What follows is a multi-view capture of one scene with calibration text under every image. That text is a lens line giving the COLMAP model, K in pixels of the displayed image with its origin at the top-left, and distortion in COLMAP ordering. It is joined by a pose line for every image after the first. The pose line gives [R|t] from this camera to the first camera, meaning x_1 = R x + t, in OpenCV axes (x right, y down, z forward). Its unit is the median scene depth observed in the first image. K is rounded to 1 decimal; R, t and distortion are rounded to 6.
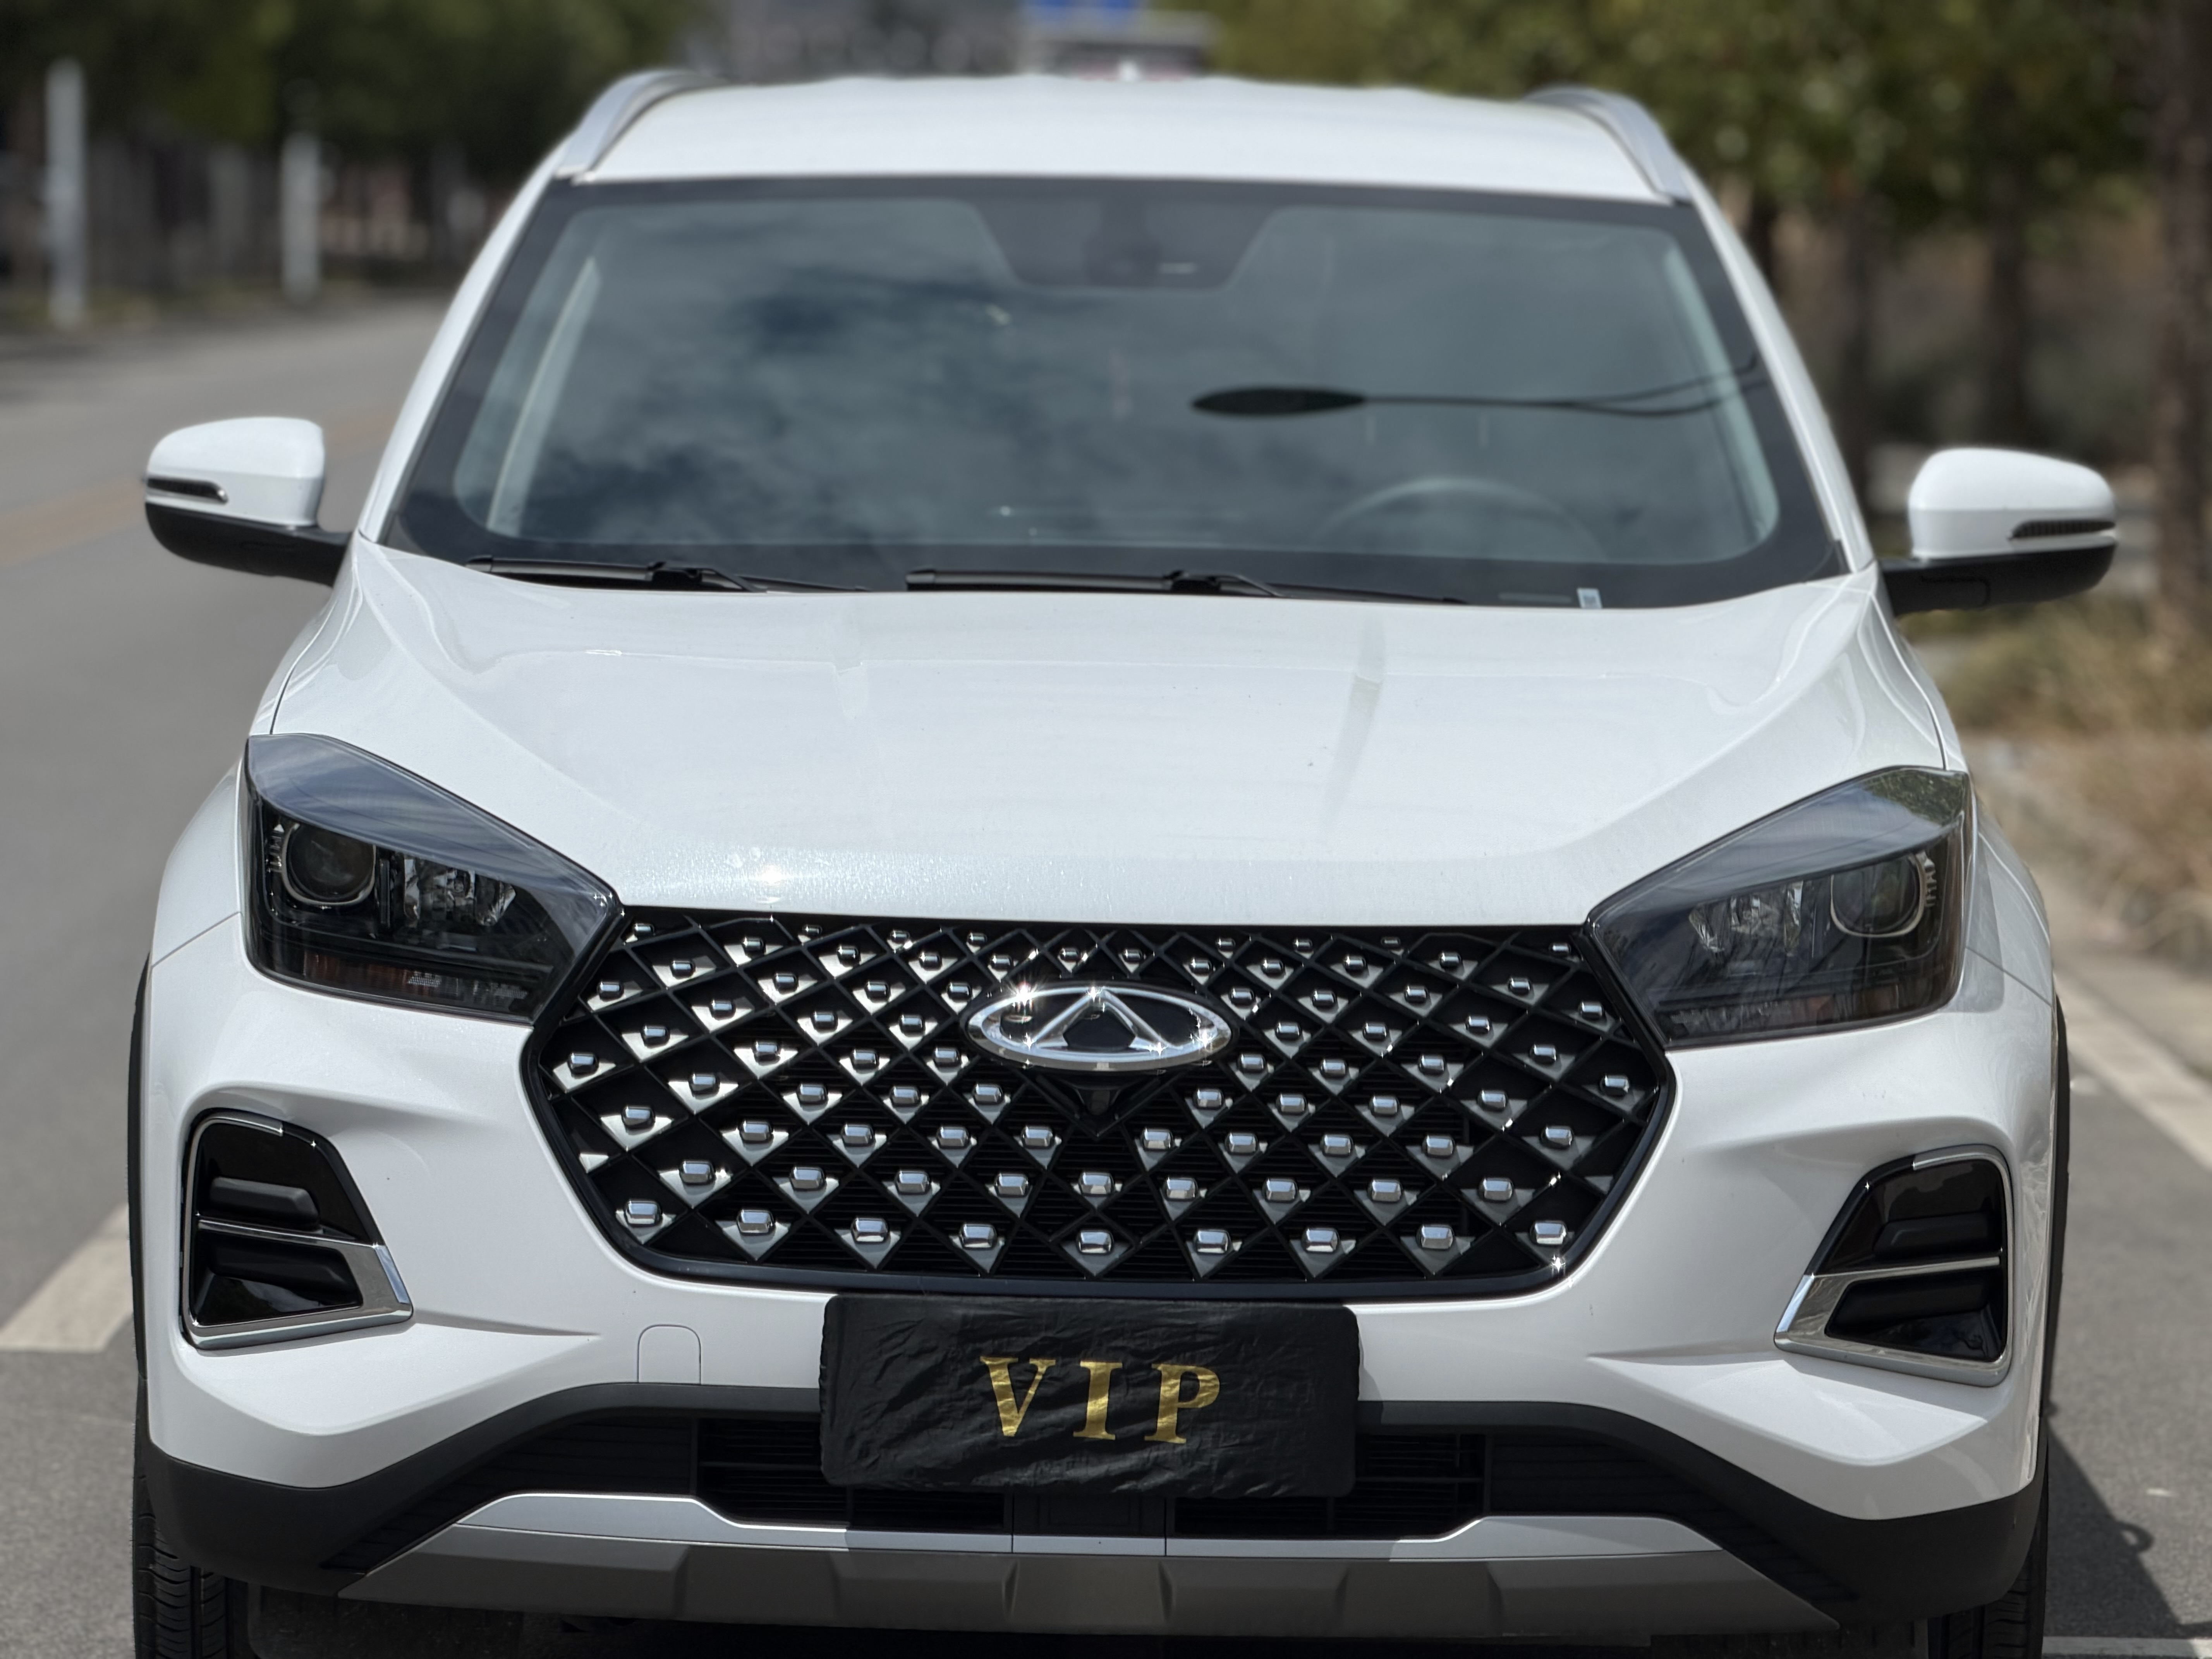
lens RADIAL K [[11138.7, 0, 1106.0], [0, 11138.7, 829.5], [0, 0, 1]] dist [-1.183121, -11.288566]
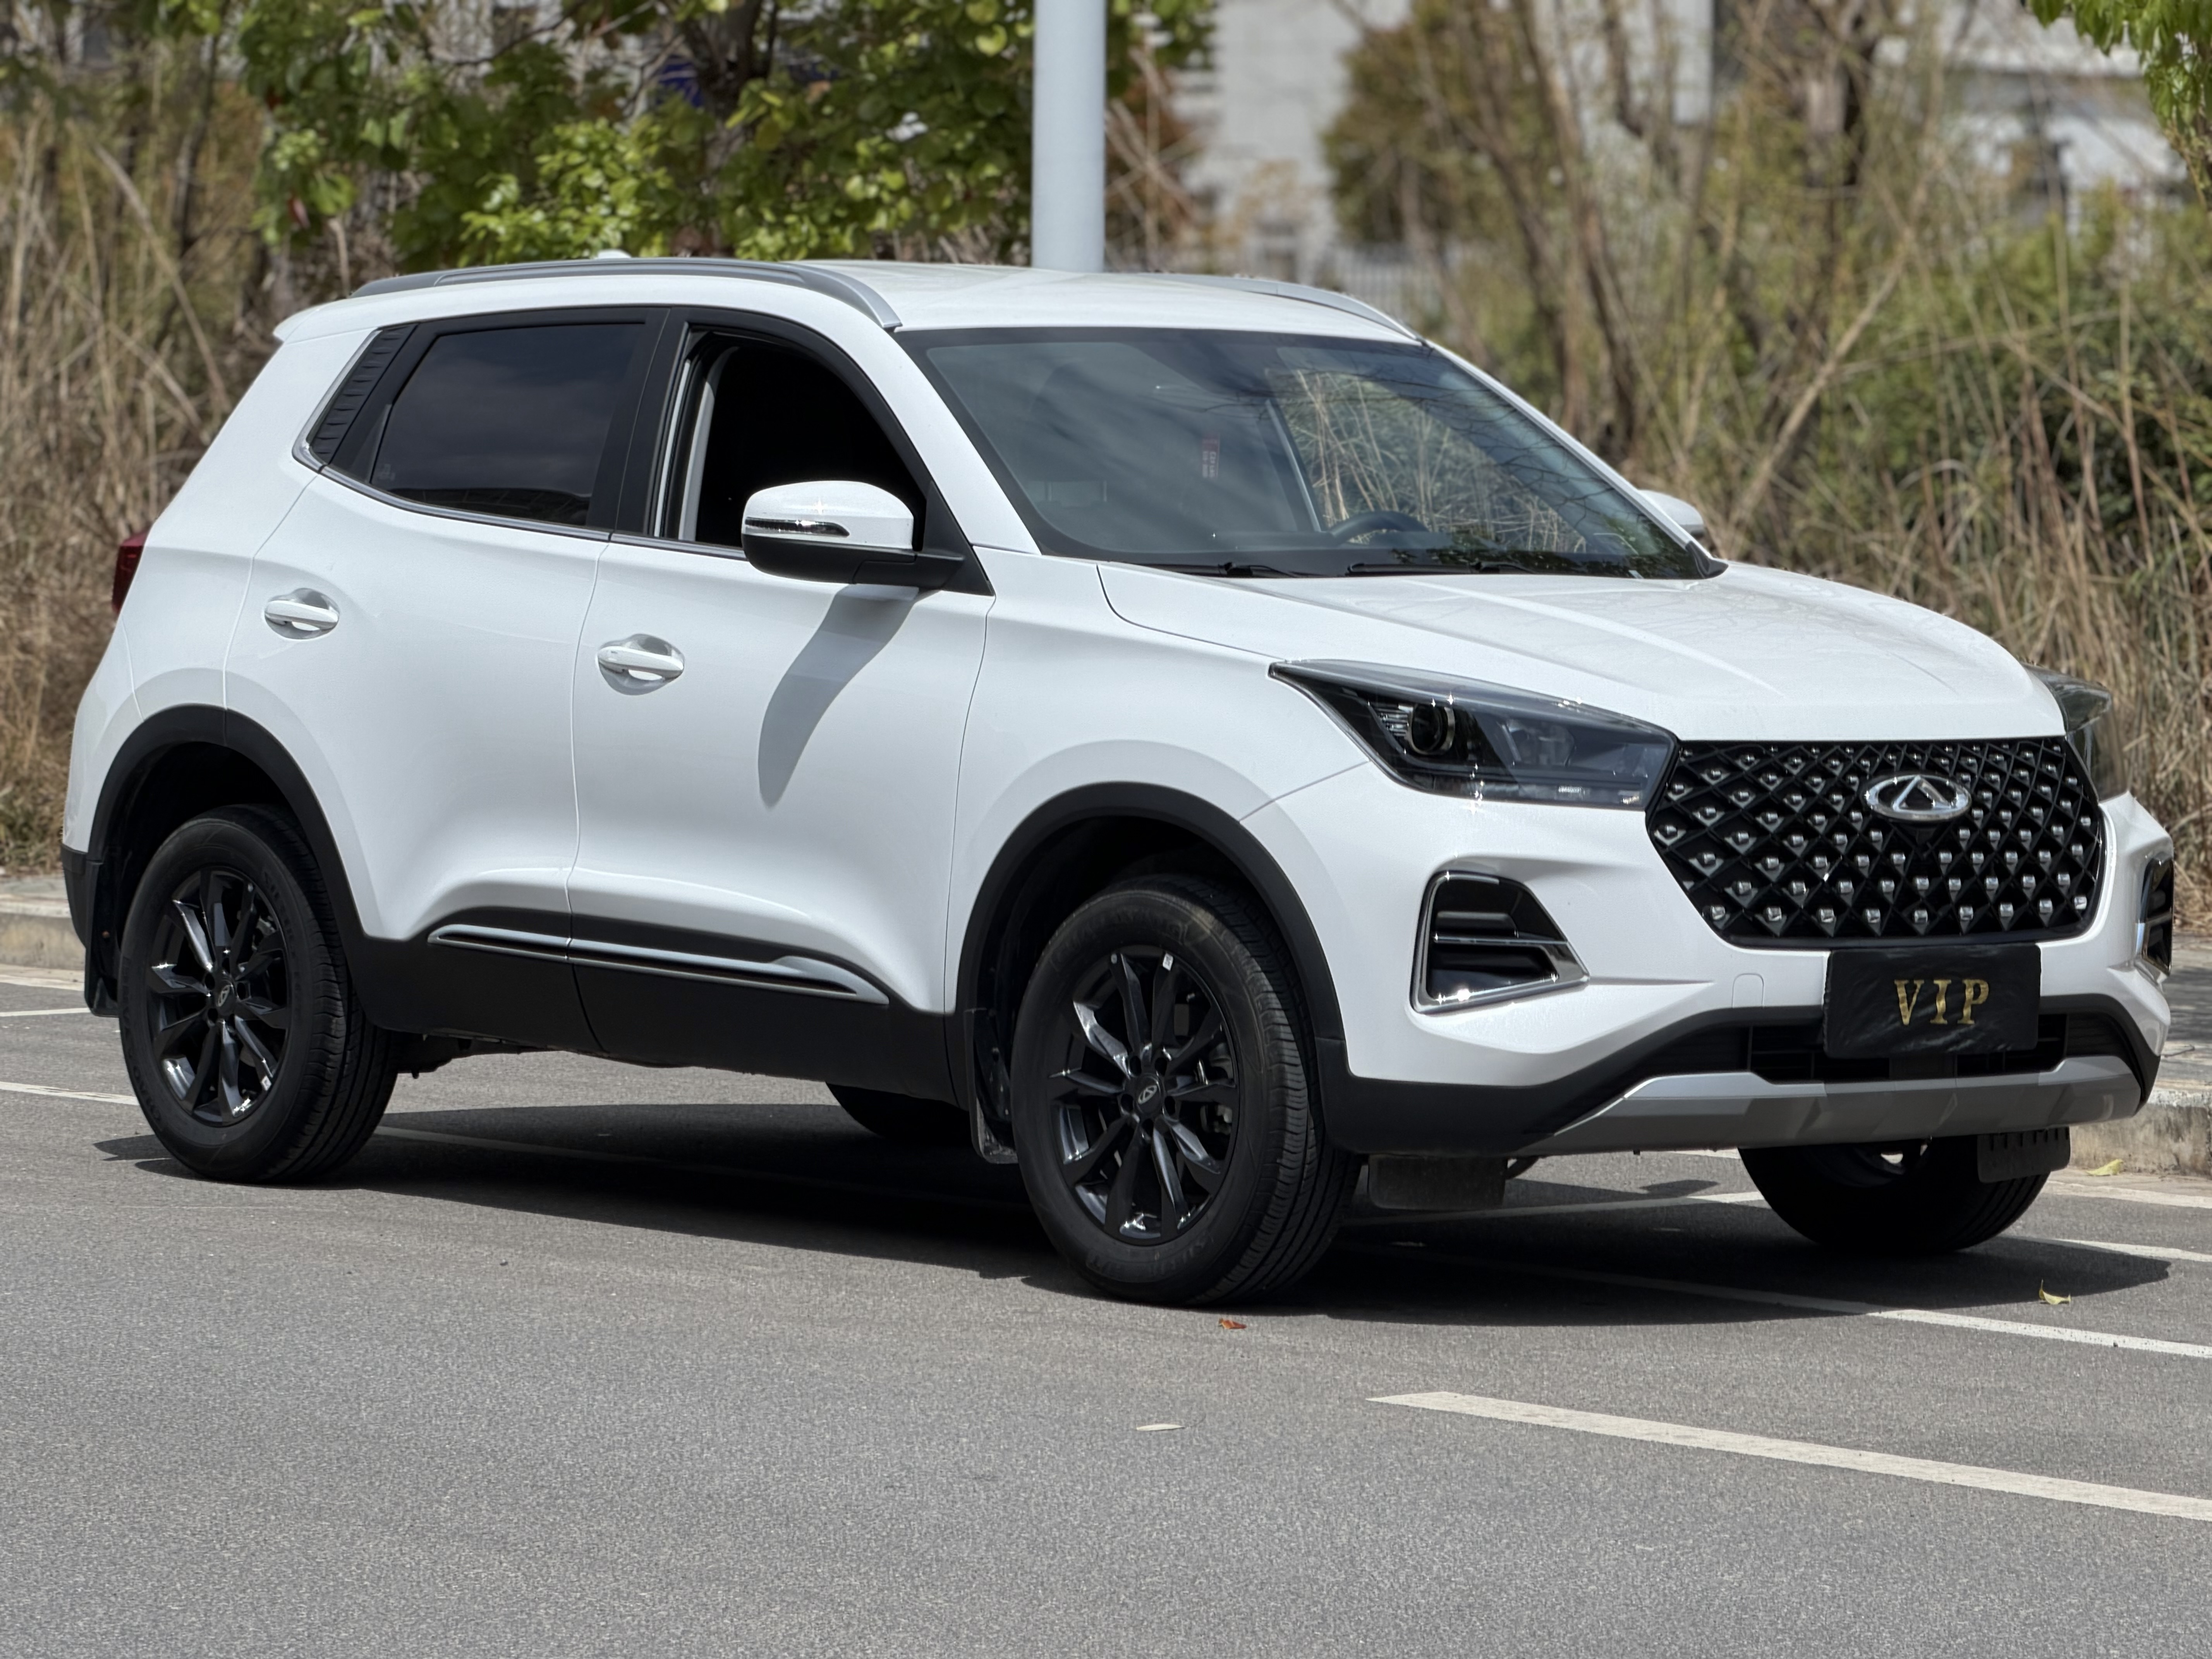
lens RADIAL K [[11138.7, 0, 1106.0], [0, 11138.7, 829.5], [0, 0, 1]] dist [-1.183121, -11.288566]
pose [[0.765270, -0.035052, 0.642754, -1.257393], [0.047943, 0.998847, -0.002610, 0.021454], [-0.641922, 0.032813, 0.766068, -0.293063]]
